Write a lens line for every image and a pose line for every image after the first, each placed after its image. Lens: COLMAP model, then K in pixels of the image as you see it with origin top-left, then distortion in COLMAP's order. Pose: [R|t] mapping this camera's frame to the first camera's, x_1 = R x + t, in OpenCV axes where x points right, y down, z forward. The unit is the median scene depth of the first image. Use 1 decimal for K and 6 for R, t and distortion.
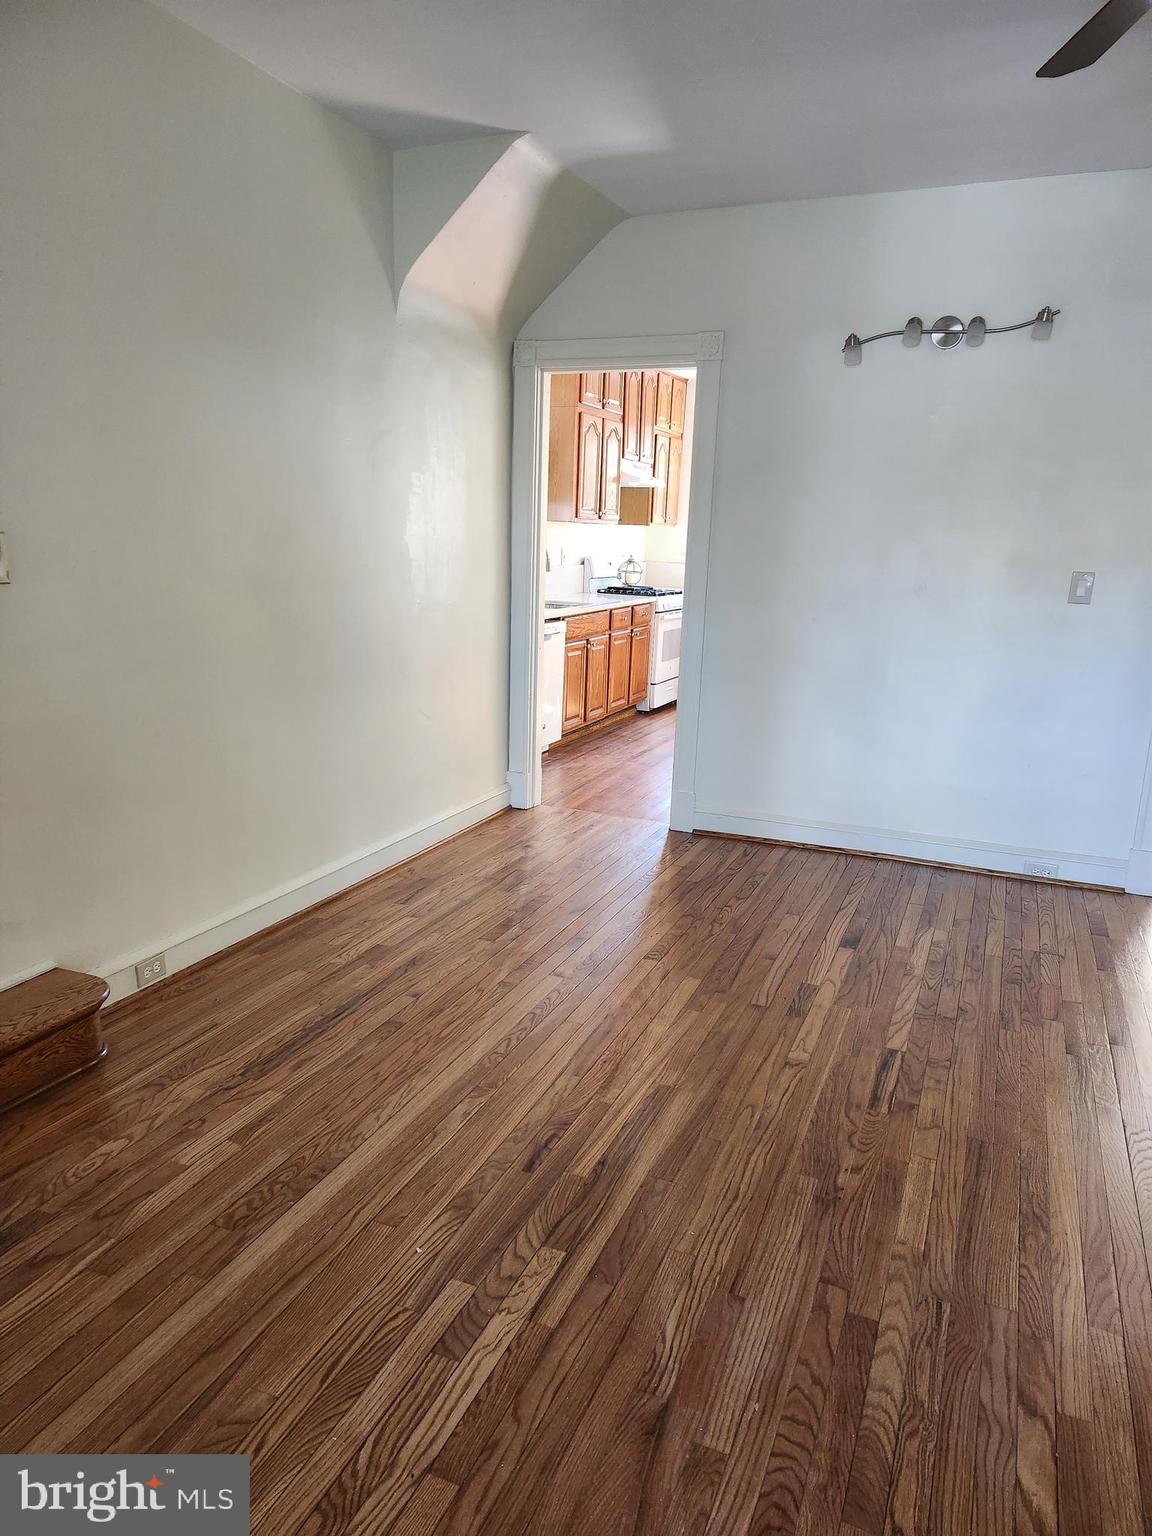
lens RADIAL K [[1069.6, 0, 565.9], [0, 1069.6, 770.8], [0, 0, 1]] dist [0.073679, -0.069011]
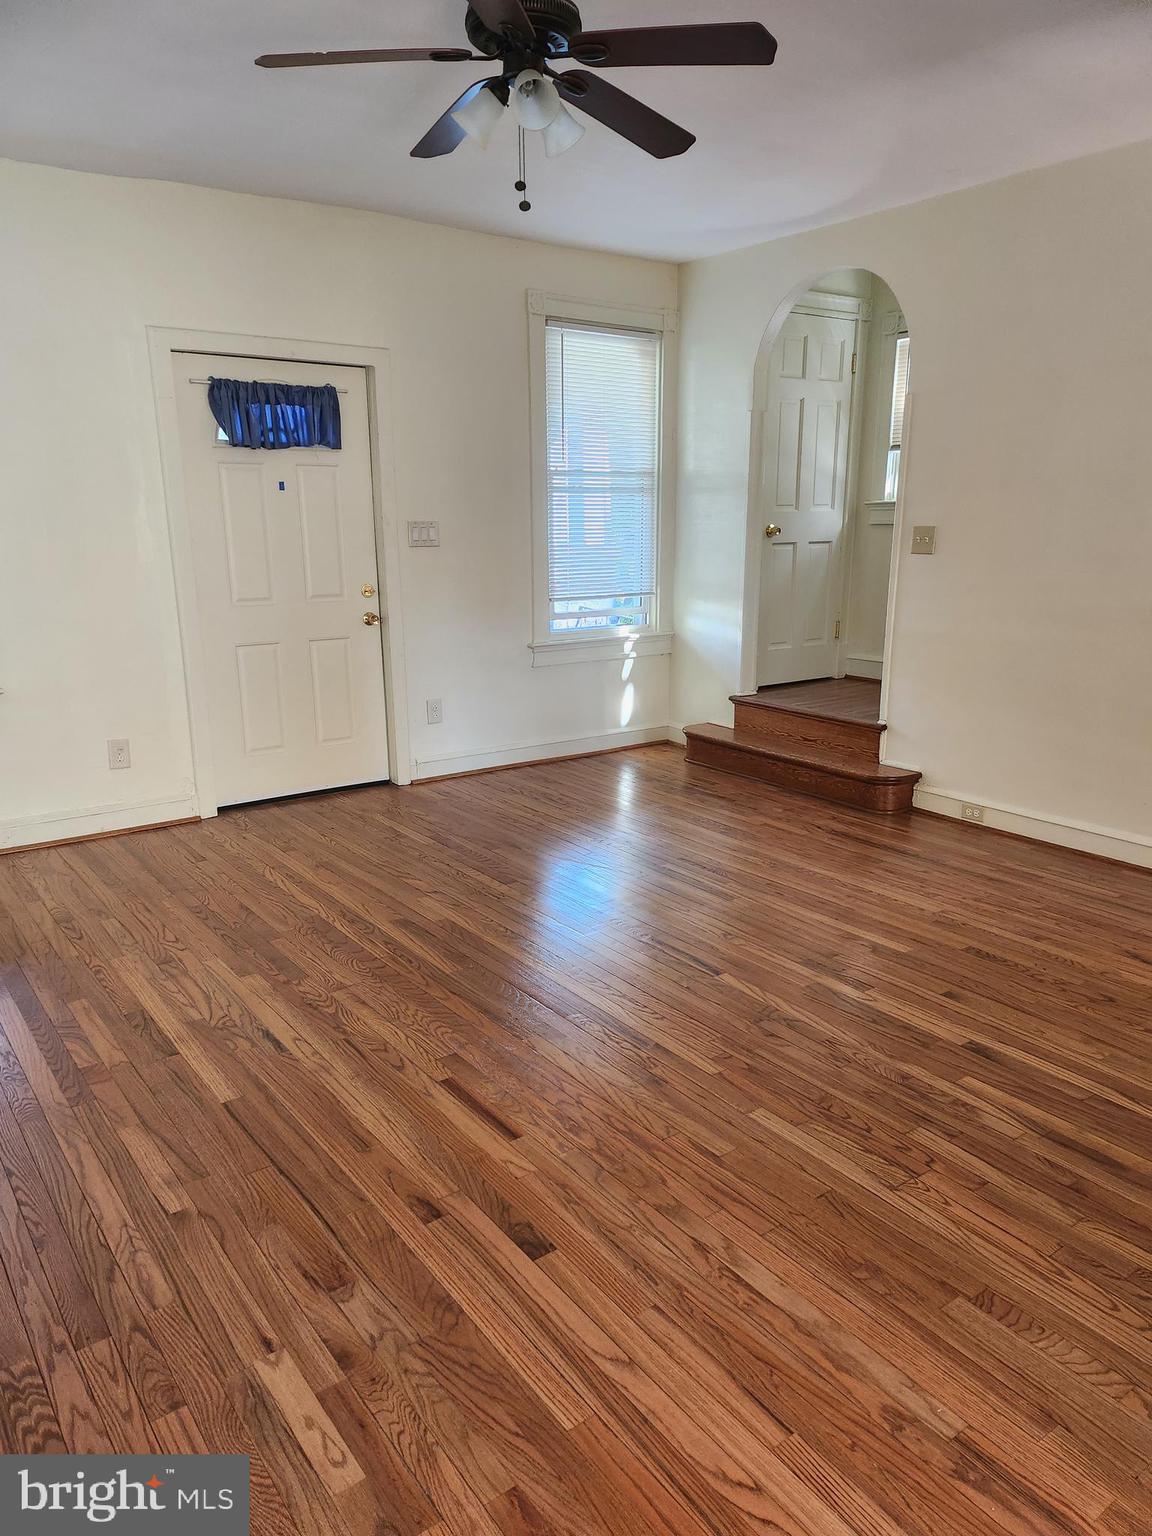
lens RADIAL K [[1069.6, 0, 582.4], [0, 1069.6, 768.0], [0, 0, 1]] dist [0.073679, -0.069011]
pose [[-0.518168, 0.166929, -0.838830, 1.171744], [-0.197737, 0.930815, 0.307382, -0.234233], [0.832107, 0.325143, -0.449311, 1.206560]]
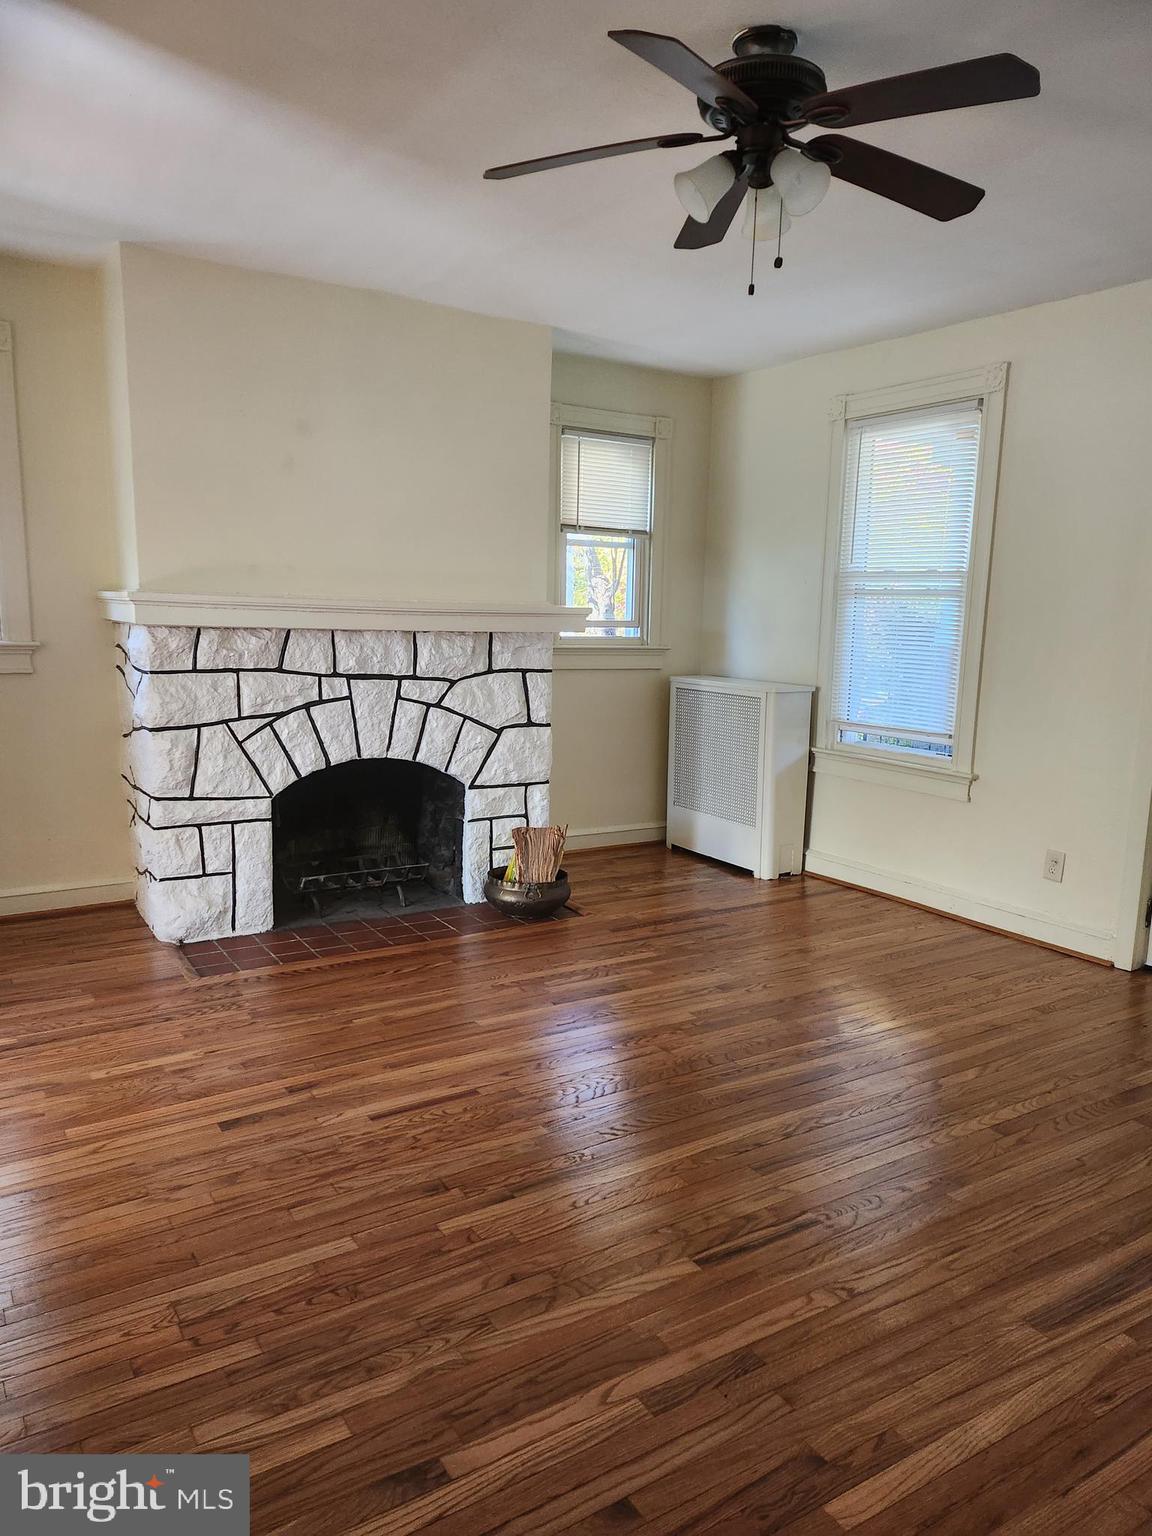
lens RADIAL K [[1069.6, 0, 586.1], [0, 1069.6, 784.5], [0, 0, 1]] dist [0.073679, -0.069011]
pose [[-0.819822, -0.150161, 0.552579, -0.015159], [0.071610, 0.930543, 0.359113, -0.331330], [-0.568123, 0.333979, -0.752126, 1.403645]]
